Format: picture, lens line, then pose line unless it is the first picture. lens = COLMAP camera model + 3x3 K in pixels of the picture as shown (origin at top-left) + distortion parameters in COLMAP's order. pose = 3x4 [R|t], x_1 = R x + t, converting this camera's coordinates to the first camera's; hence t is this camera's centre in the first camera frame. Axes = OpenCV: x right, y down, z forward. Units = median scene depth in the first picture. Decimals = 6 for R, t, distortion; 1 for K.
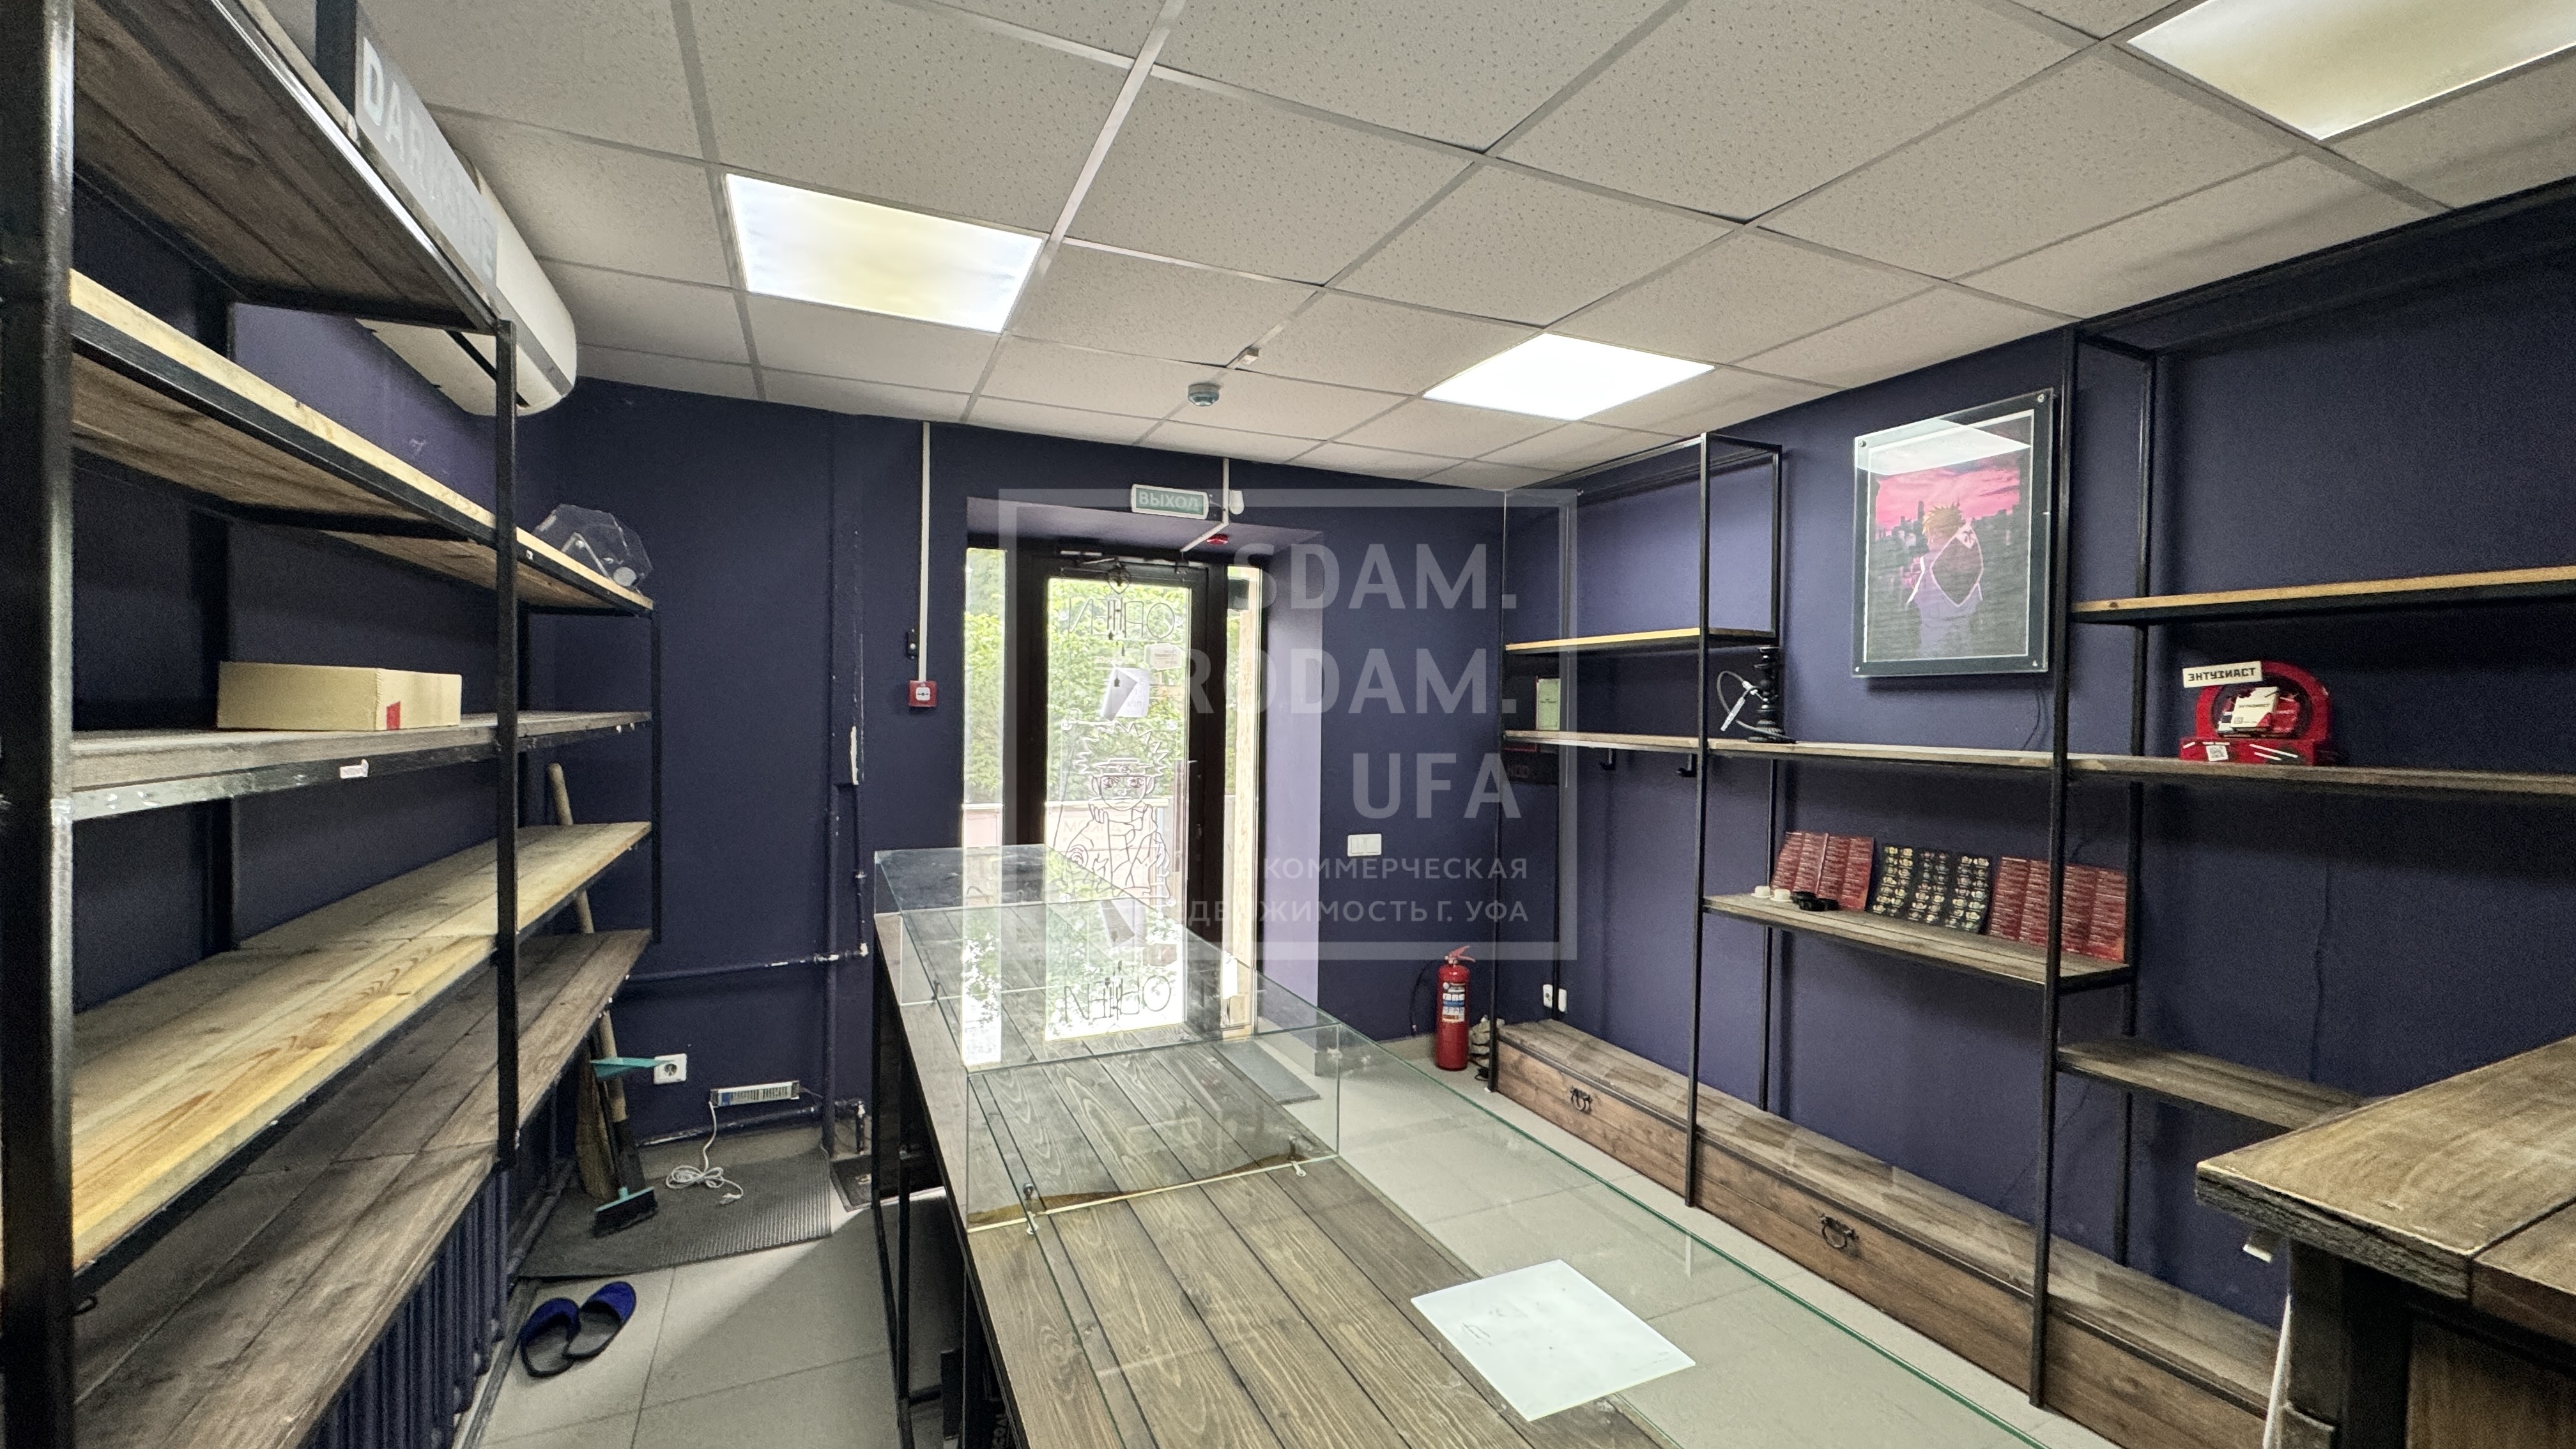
lens RADIAL K [[1021.7, 0, 1285.9], [0, 1021.7, 725.3], [0, 0, 1]] dist [-0.002975, 0.000708]
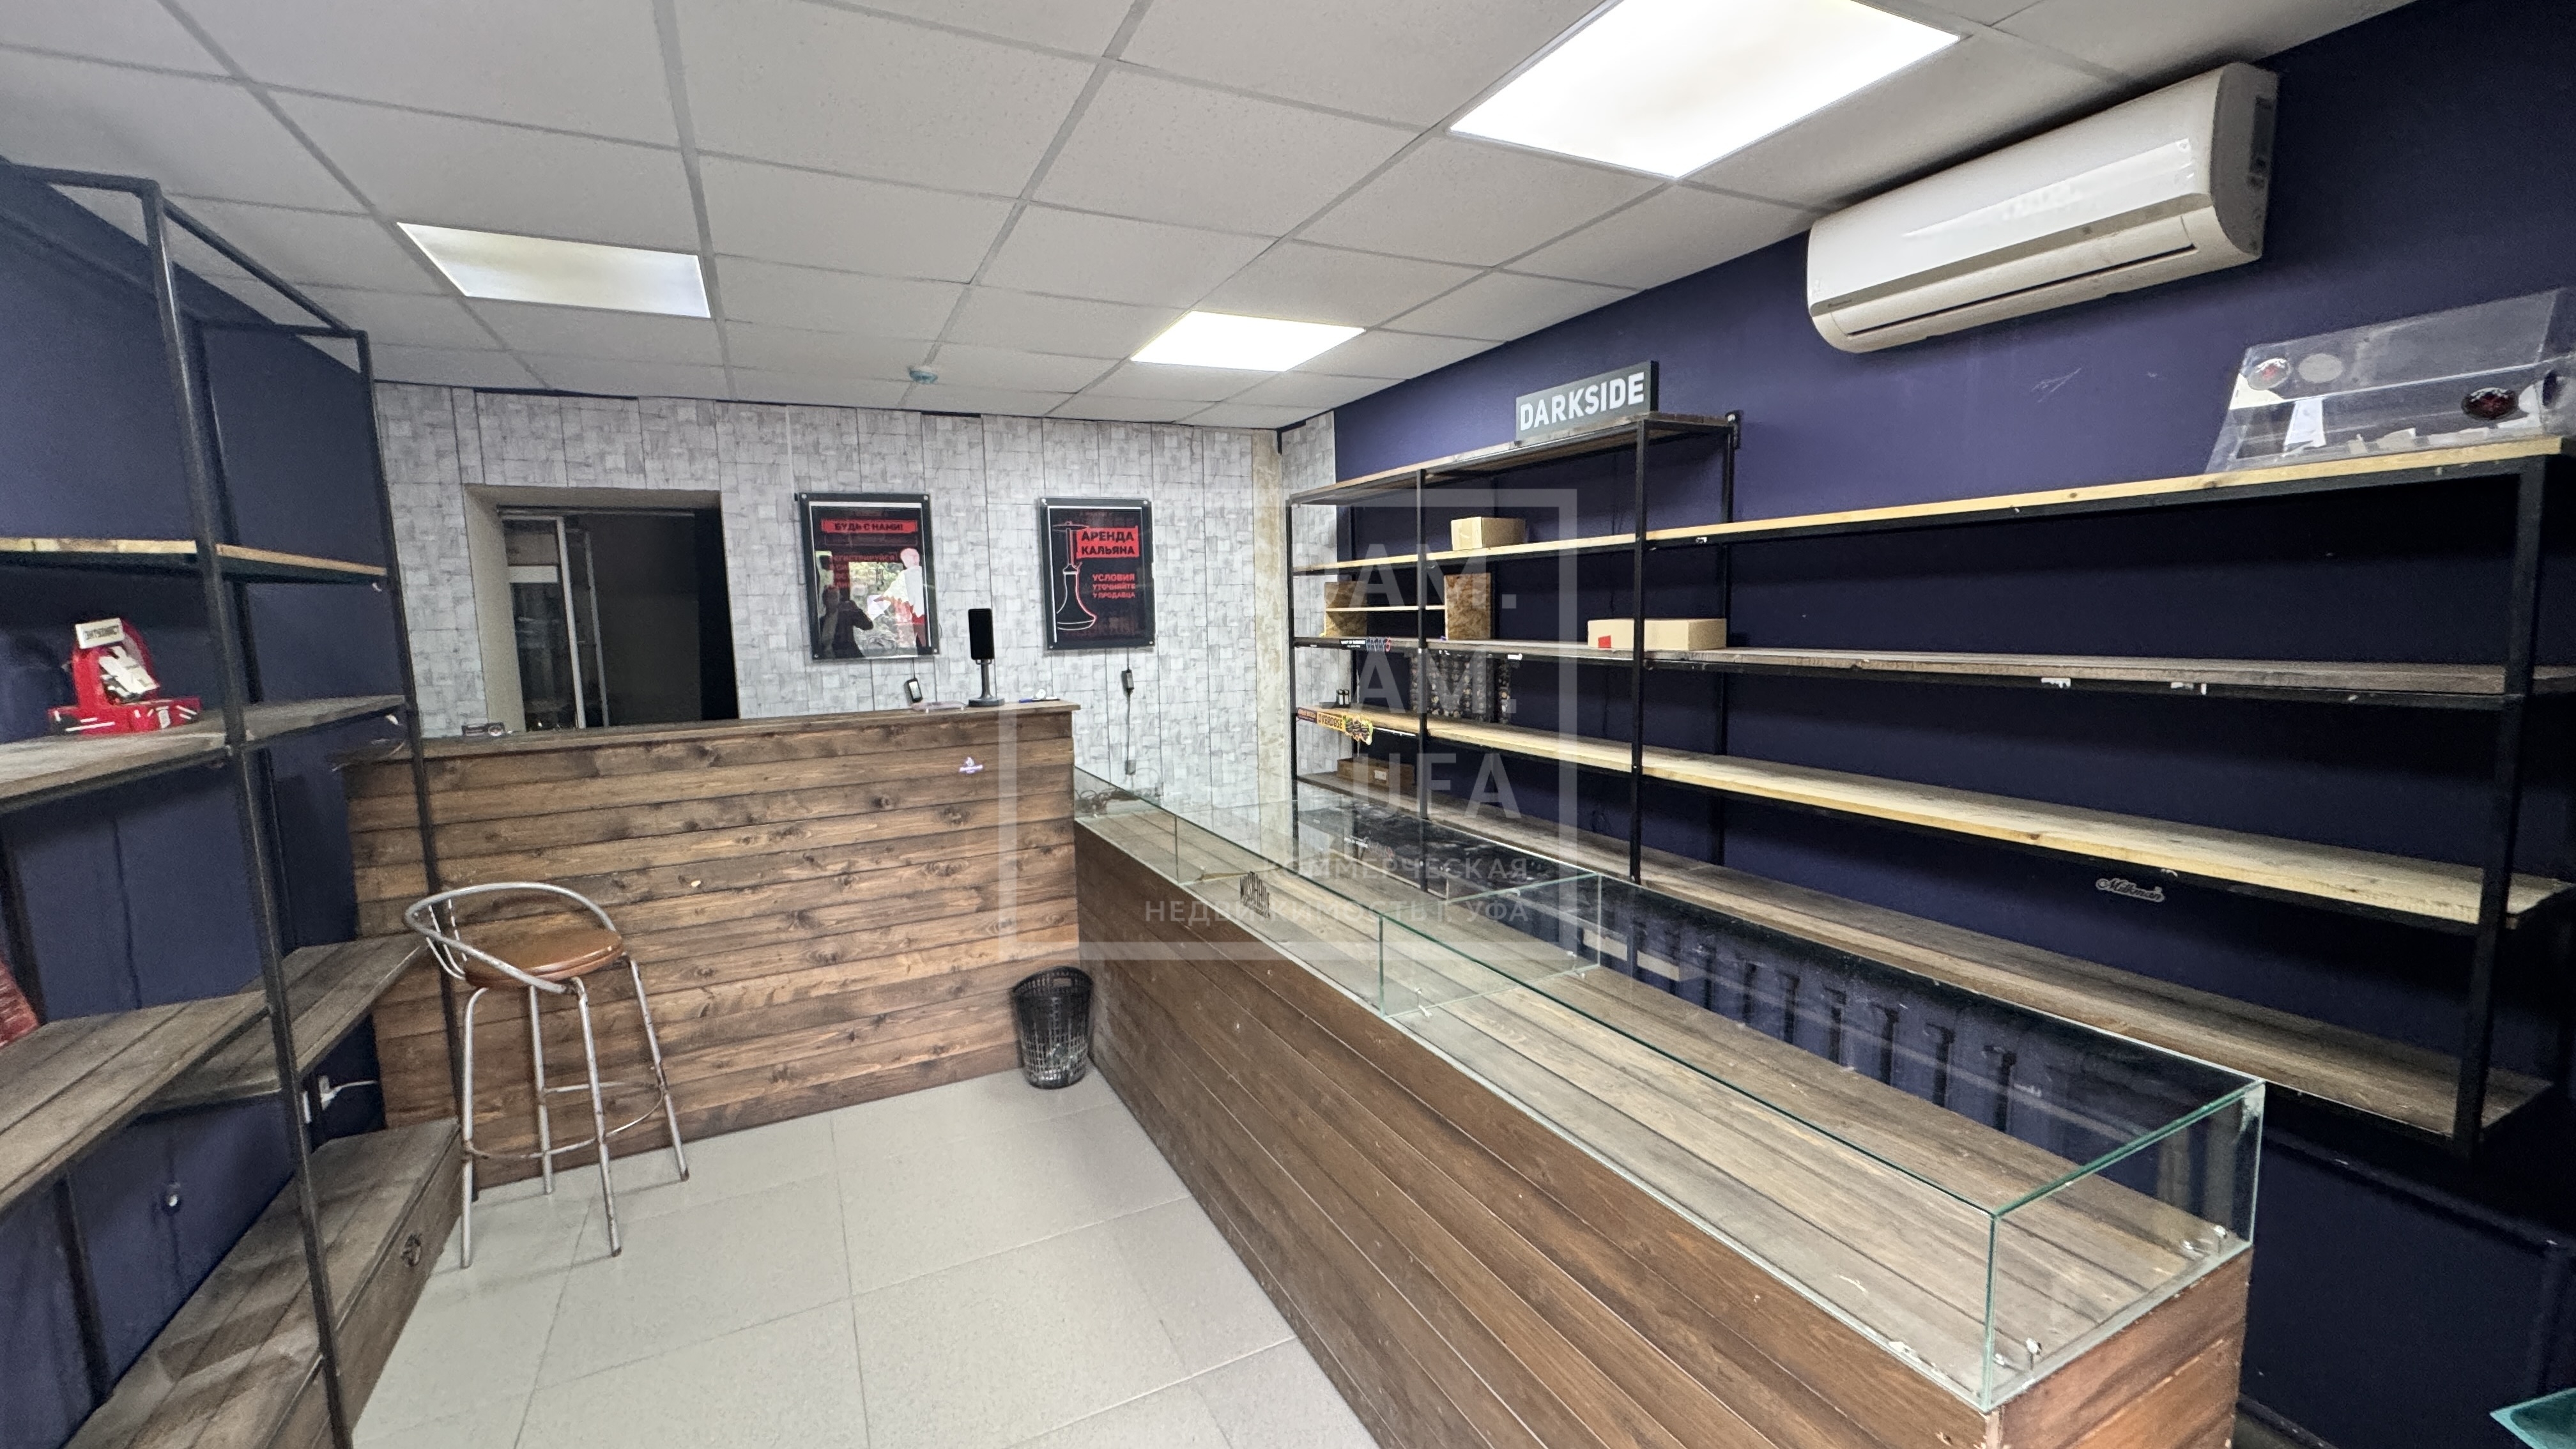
lens RADIAL K [[1021.7, 0, 1286.5], [0, 1021.7, 724.9], [0, 0, 1]] dist [-0.002975, 0.000708]
pose [[-0.999325, 0.013594, -0.034132, -0.044277], [0.008971, 0.991195, 0.132109, -0.058713], [0.035627, 0.131714, -0.990647, 1.449785]]
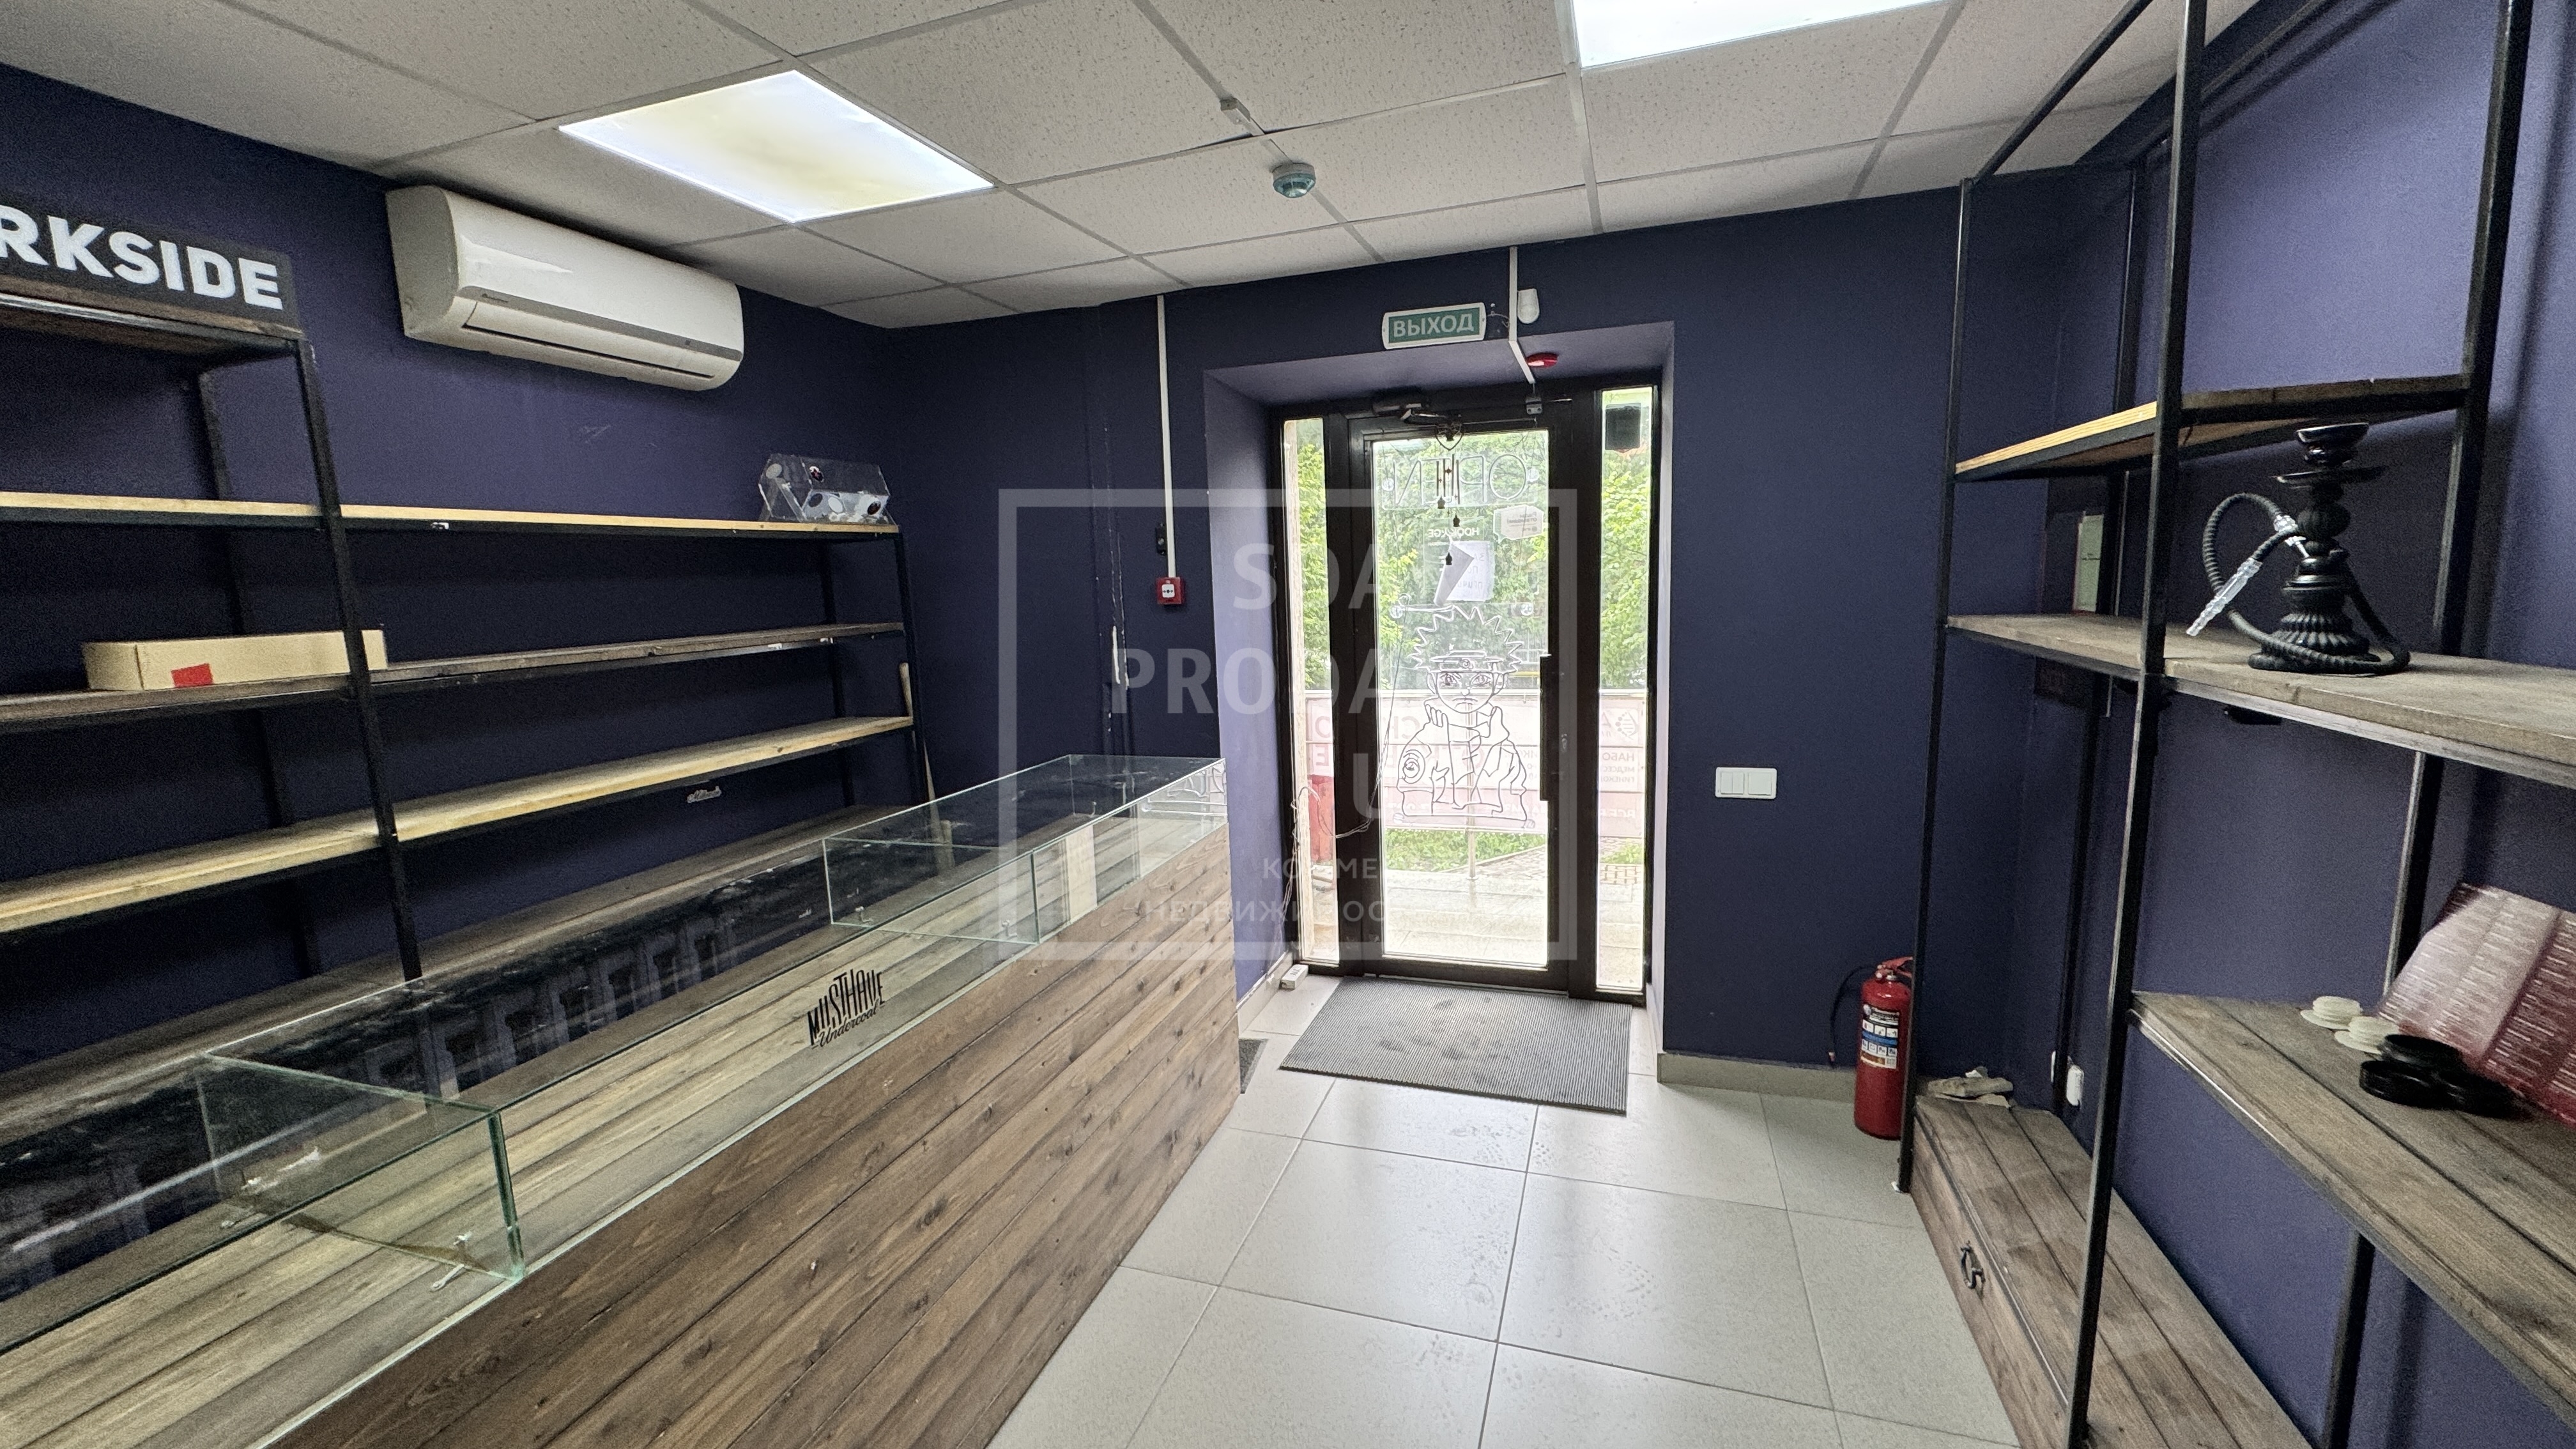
lens RADIAL K [[1021.7, 0, 1286.5], [0, 1021.7, 721.4], [0, 0, 1]] dist [-0.002975, 0.000708]
pose [[0.726531, 0.058229, -0.684662, 0.485714], [0.036004, 0.991808, 0.122557, -0.027907], [0.686190, -0.113692, 0.718483, 0.458859]]
